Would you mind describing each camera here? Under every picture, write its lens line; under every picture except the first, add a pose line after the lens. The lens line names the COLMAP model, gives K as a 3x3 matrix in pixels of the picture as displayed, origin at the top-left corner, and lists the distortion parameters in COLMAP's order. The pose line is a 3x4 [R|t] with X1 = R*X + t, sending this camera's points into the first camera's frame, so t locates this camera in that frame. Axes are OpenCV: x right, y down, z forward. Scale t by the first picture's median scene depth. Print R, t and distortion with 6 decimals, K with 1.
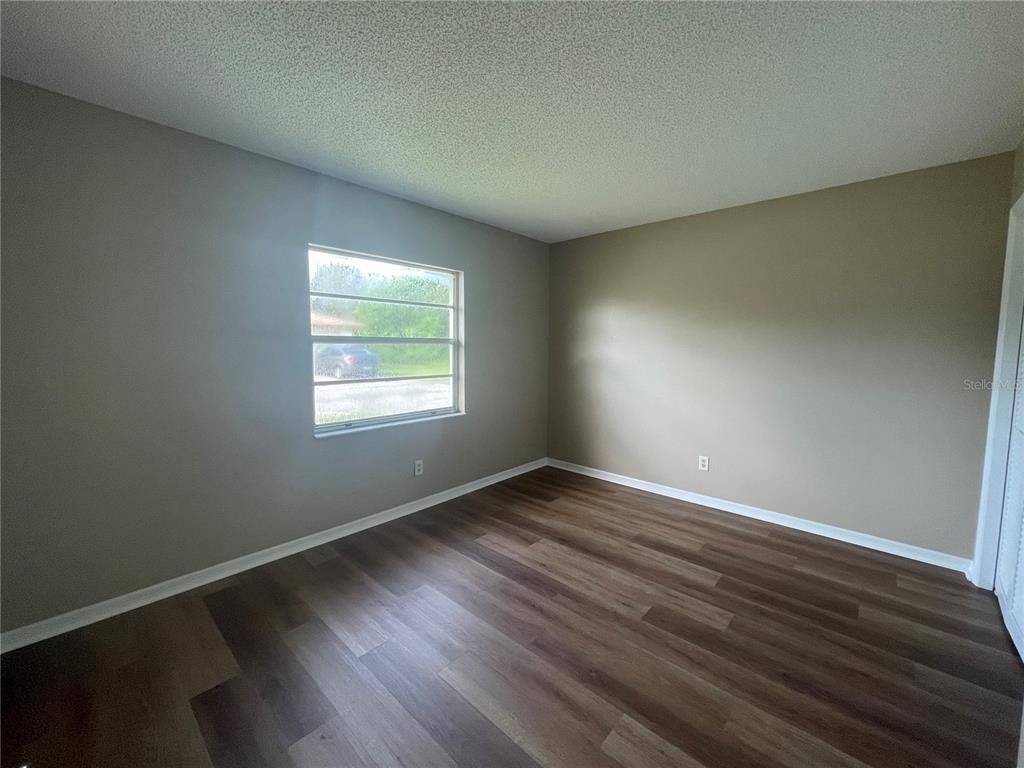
lens RADIAL K [[411.4, 0, 508.1], [0, 411.4, 381.3], [0, 0, 1]] dist [0.002130, 0.000261]
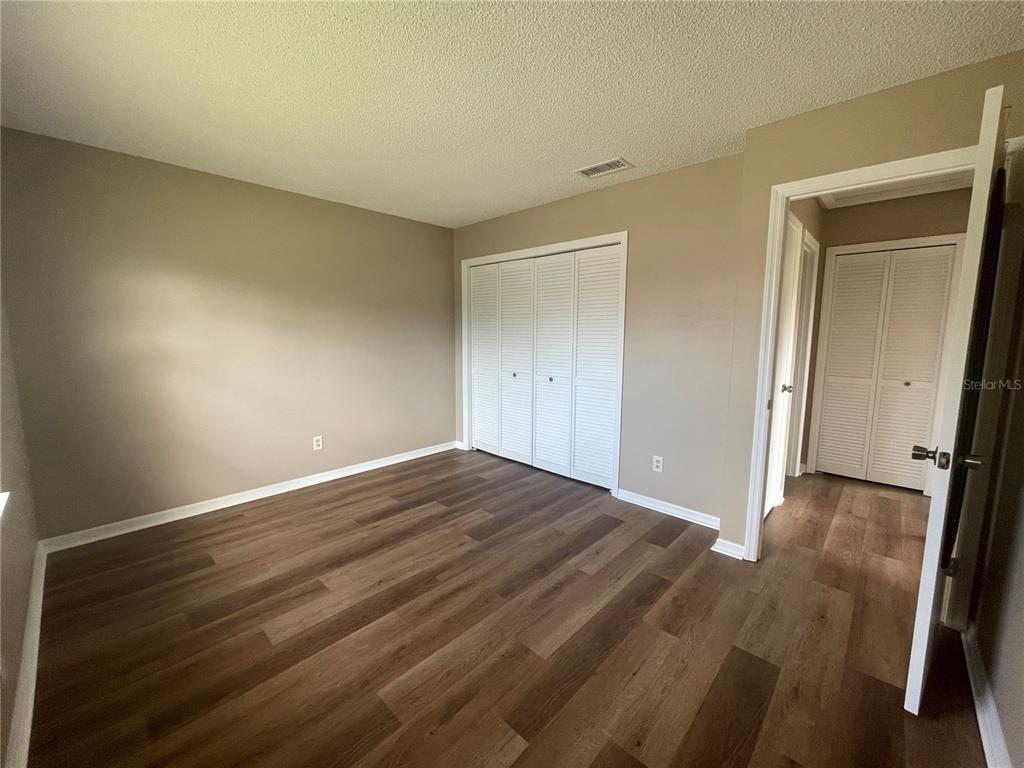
lens RADIAL K [[411.4, 0, 503.8], [0, 411.4, 382.8], [0, 0, 1]] dist [0.002130, 0.000261]
pose [[0.027068, -0.136122, 0.990322, -0.676550], [0.085154, 0.987398, 0.133393, -0.064237], [-0.996000, 0.080719, 0.038318, 0.629616]]
